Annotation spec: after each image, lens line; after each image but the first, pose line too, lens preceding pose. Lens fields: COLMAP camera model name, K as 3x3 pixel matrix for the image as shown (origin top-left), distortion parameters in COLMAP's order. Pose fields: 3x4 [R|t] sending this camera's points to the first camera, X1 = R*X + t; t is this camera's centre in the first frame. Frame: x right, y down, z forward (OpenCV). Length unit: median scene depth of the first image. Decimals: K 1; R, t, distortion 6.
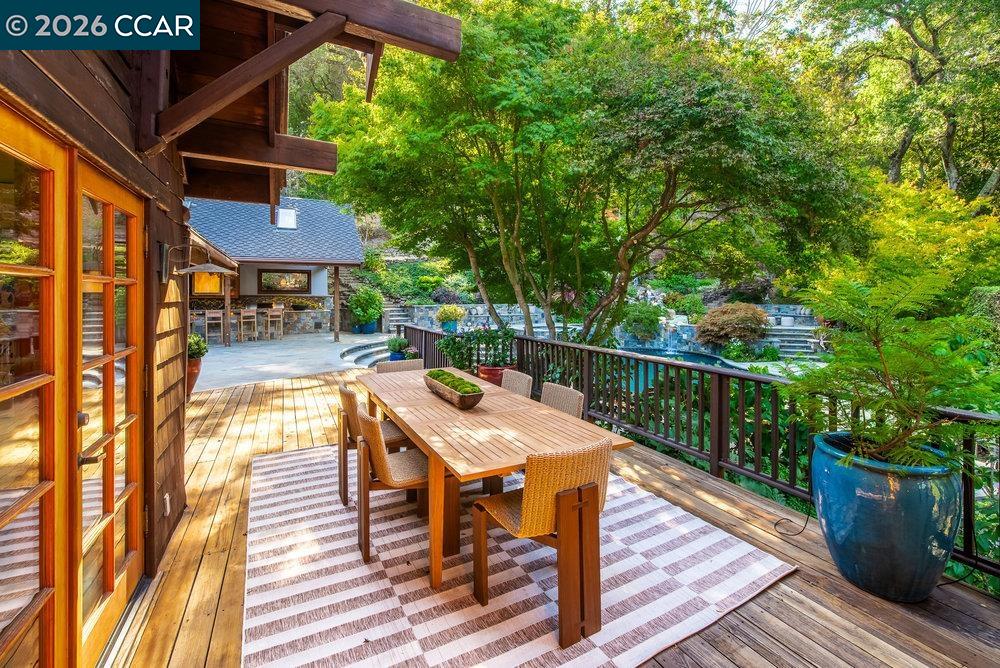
lens RADIAL K [[441.3, 0, 503.6], [0, 441.3, 295.0], [0, 0, 1]] dist [0.000220, 0.000232]
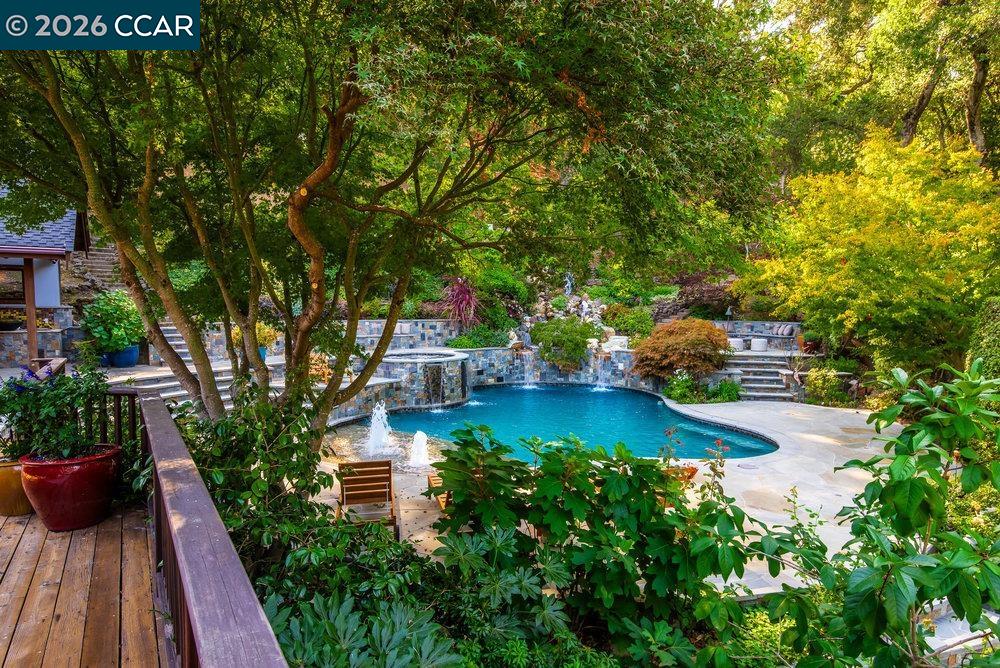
lens RADIAL K [[577.3, 0, 497.9], [0, 577.3, 353.1], [0, 0, 1]] dist [-0.000451, -0.002339]
pose [[0.994691, -0.004817, 0.102795, 0.129534], [-0.003433, 0.996795, 0.079927, -0.000468], [-0.102851, -0.079856, 0.991486, 0.111913]]
